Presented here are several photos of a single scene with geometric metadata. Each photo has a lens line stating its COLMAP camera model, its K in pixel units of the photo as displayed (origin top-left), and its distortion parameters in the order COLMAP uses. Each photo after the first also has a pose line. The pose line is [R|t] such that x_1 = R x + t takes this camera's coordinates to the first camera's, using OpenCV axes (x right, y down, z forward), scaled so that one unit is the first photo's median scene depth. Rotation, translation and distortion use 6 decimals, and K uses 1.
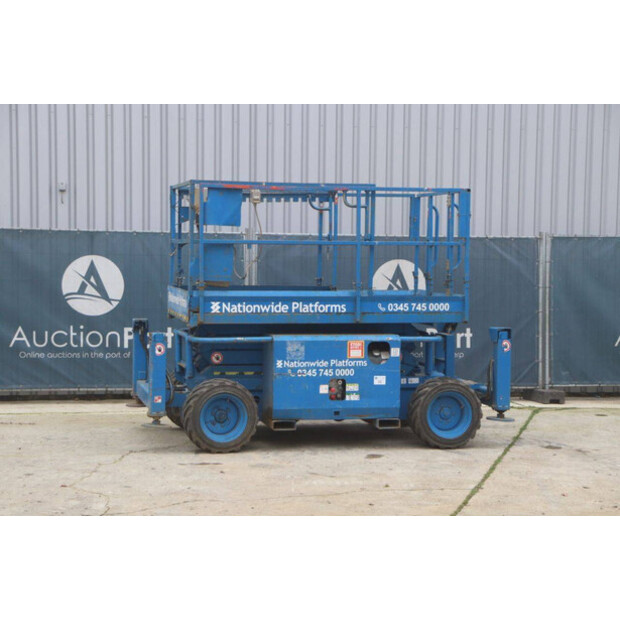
lens RADIAL K [[1288.7, 0, 312.5], [0, 1288.7, 308.6], [0, 0, 1]] dist [0.354496, 0.000000]
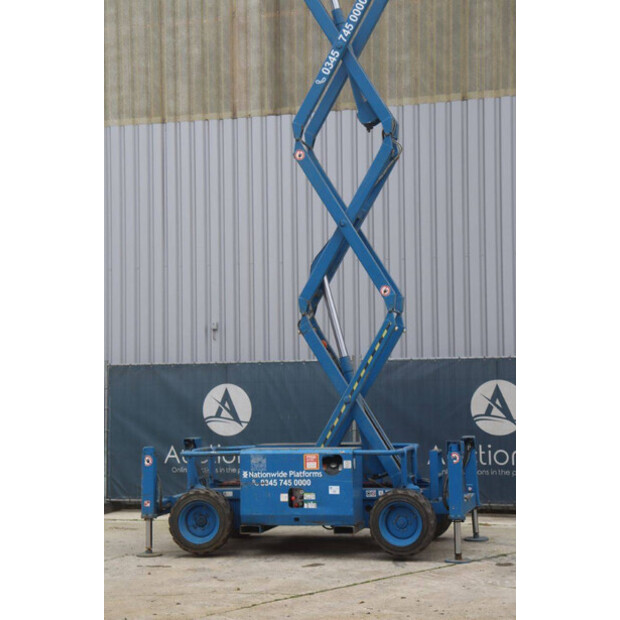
lens RADIAL K [[1304.8, 0, 312.3], [0, 1304.8, 310.7], [0, 0, 1]] dist [0.345271, 0.000000]
pose [[0.895799, -0.051471, -0.441470, 0.534603], [0.008249, 0.995026, -0.099272, 0.013908], [0.444384, 0.085286, 0.891768, -0.024468]]
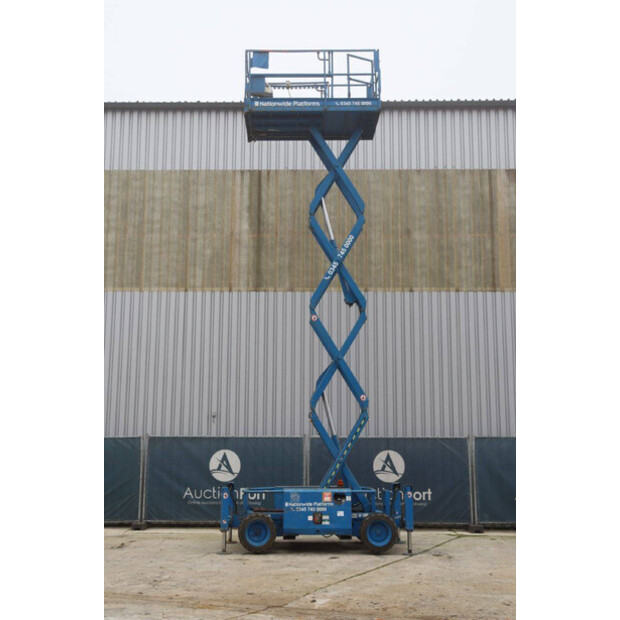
lens RADIAL K [[799.7, 0, 309.7], [0, 799.7, 311.8], [0, 0, 1]] dist [0.053994, 0.000000]
pose [[0.979508, -0.043713, -0.196605, 0.250407], [0.000615, 0.976808, -0.214116, 0.017936], [0.201405, 0.209608, 0.956818, -0.199865]]
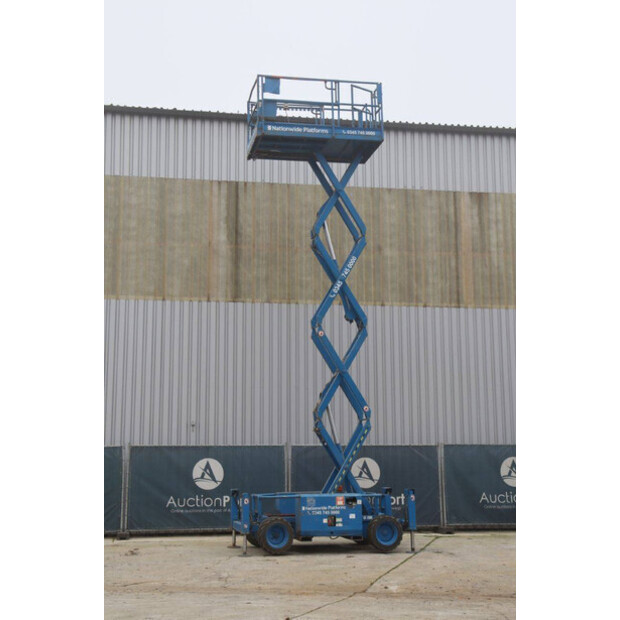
lens RADIAL K [[891.6, 0, 306.9], [0, 891.6, 312.2], [0, 0, 1]] dist [0.108862, 0.000000]
pose [[0.999617, -0.020758, -0.018317, 0.012518], [0.016584, 0.978791, -0.204191, 0.027487], [0.022168, 0.203809, 0.978760, -0.463895]]
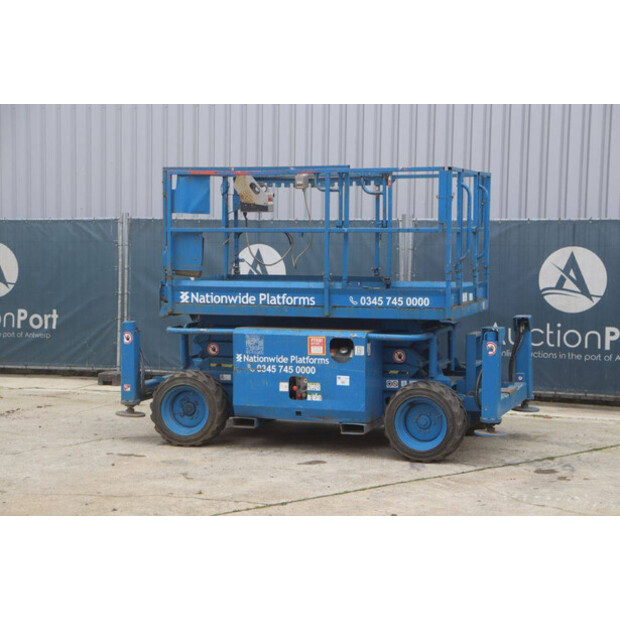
lens RADIAL K [[1304.8, 0, 308.7], [0, 1304.8, 319.6], [0, 0, 1]] dist [0.345271, 0.000000]
pose [[0.849398, 0.027262, -0.527049, 0.511640], [-0.019525, 0.999605, 0.020238, -0.005727], [0.527392, -0.006899, 0.849594, 0.201442]]
